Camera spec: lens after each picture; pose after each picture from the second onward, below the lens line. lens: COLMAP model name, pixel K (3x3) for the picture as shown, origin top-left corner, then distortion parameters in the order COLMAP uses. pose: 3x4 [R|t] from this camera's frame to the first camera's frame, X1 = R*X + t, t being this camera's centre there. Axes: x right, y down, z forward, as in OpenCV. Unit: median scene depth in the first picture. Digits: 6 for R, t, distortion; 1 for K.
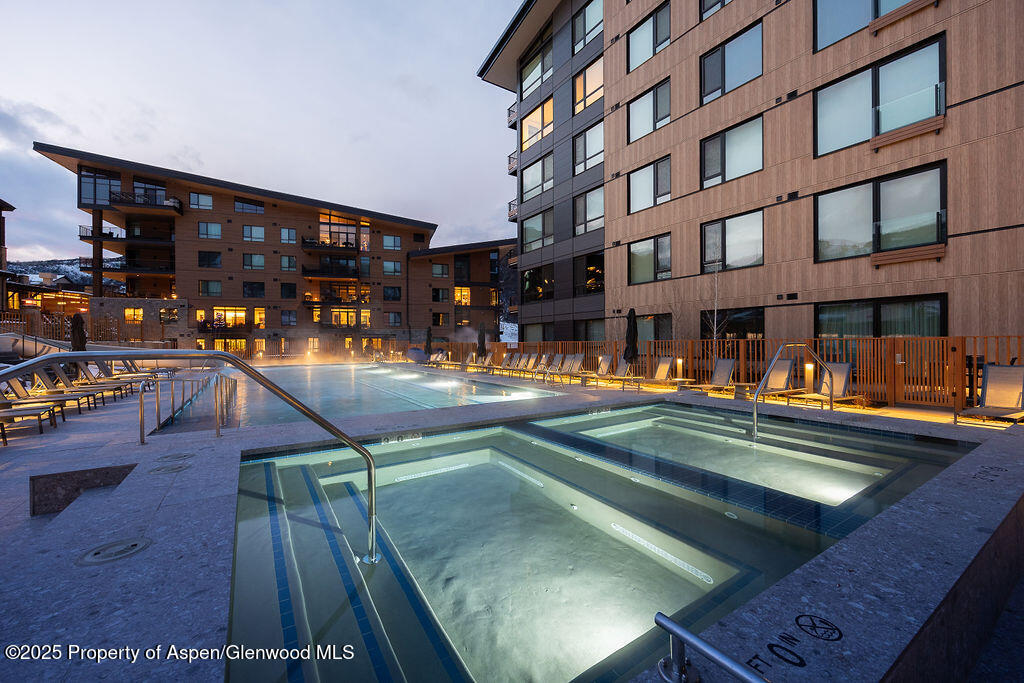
lens RADIAL K [[407.4, 0, 516.2], [0, 407.4, 341.6], [0, 0, 1]] dist [-0.004684, 0.000083]
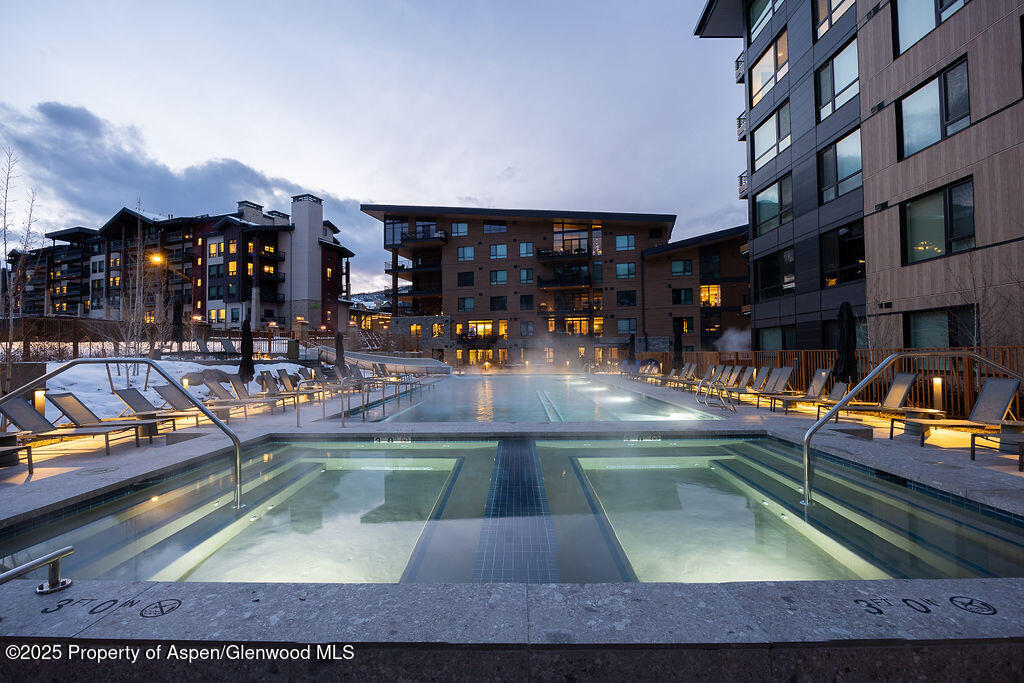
lens RADIAL K [[457.6, 0, 511.1], [0, 457.6, 341.4], [0, 0, 1]] dist [-0.015948, 0.000655]
pose [[0.832924, -0.015152, -0.553180, 0.057010], [0.003475, 0.999749, -0.022152, -0.000053], [0.553376, 0.016529, 0.832767, 0.012263]]
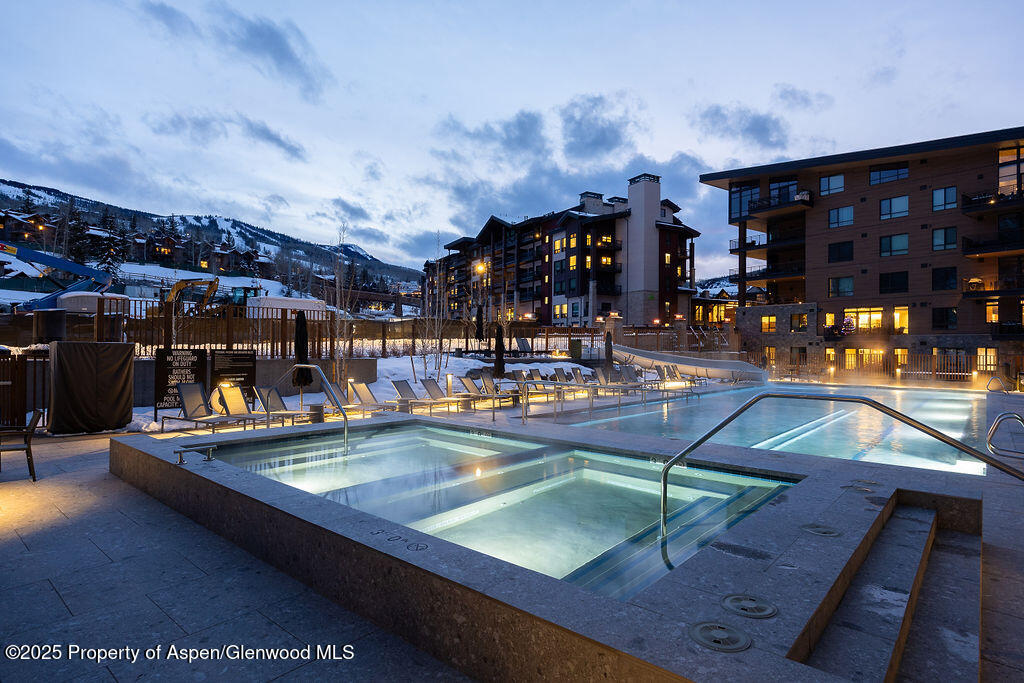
lens RADIAL K [[551.3, 0, 512.4], [0, 551.3, 342.2], [0, 0, 1]] dist [-0.013117, 0.000019]
pose [[0.276734, 0.000028, -0.960946, 0.142444], [-0.012603, 0.999914, -0.003600, -0.006578], [0.960864, 0.013107, 0.276711, 0.055716]]
